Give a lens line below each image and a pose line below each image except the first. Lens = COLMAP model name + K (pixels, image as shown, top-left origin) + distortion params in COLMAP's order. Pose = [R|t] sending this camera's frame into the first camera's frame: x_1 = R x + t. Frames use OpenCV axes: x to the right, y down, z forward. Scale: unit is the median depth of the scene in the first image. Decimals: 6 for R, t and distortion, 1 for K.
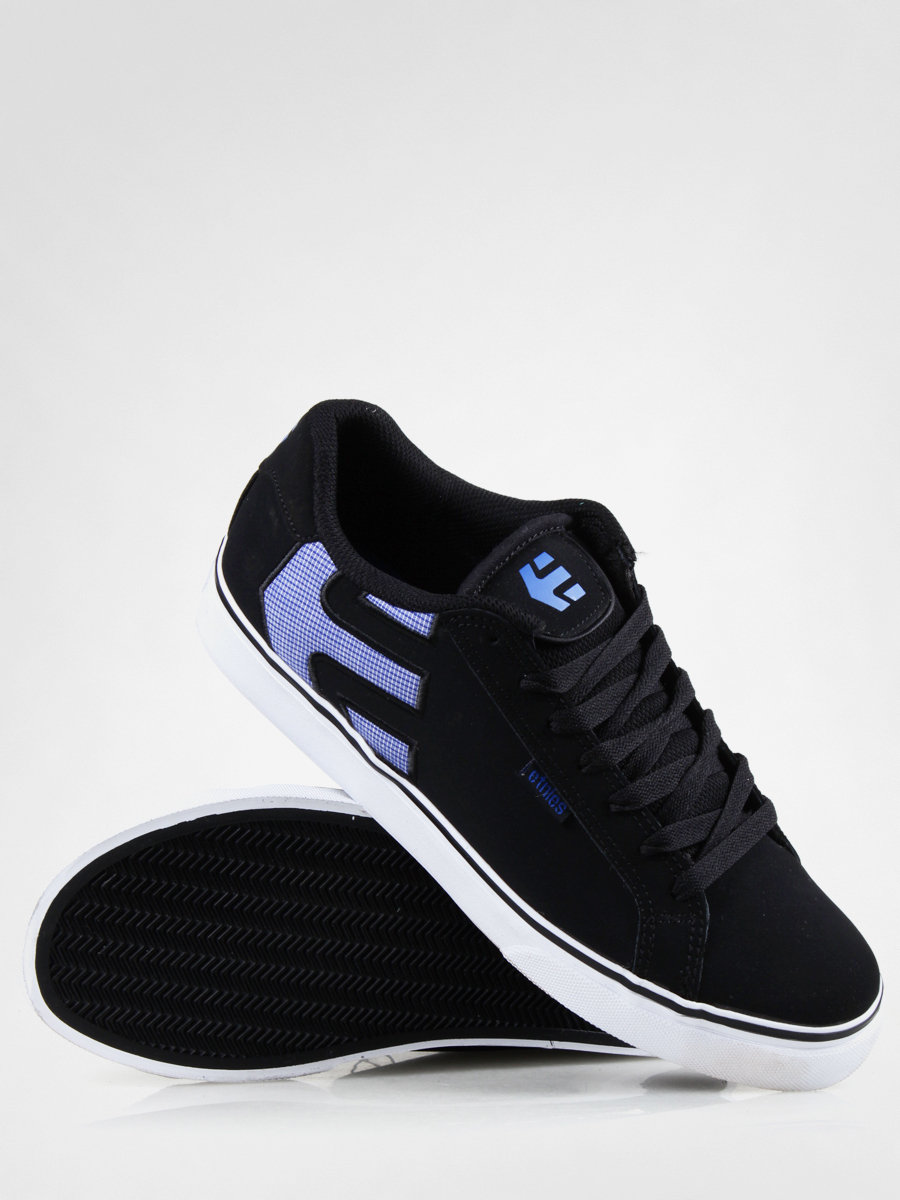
lens RADIAL K [[3715.3, 0, 450.0], [0, 3715.3, 600.0], [0, 0, 1]] dist [-0.731754, -0.063126]
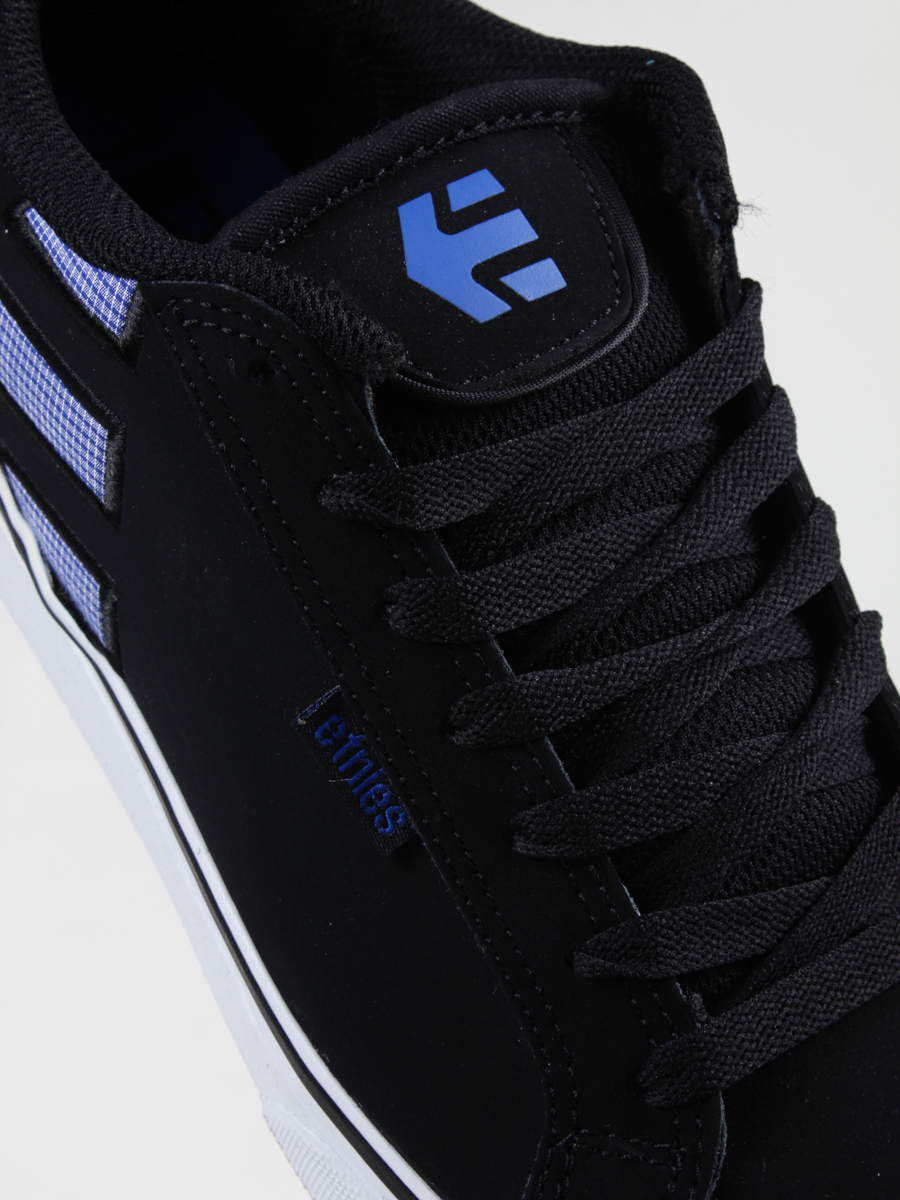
lens RADIAL K [[3687.4, 0, 450.0], [0, 3687.4, 600.0], [0, 0, 1]] dist [-0.190689, -0.676793]
pose [[0.963531, 0.170862, -0.205945, 0.111954], [-0.144044, 0.979768, 0.138943, -0.021831], [0.225519, -0.104211, 0.968649, 0.620261]]
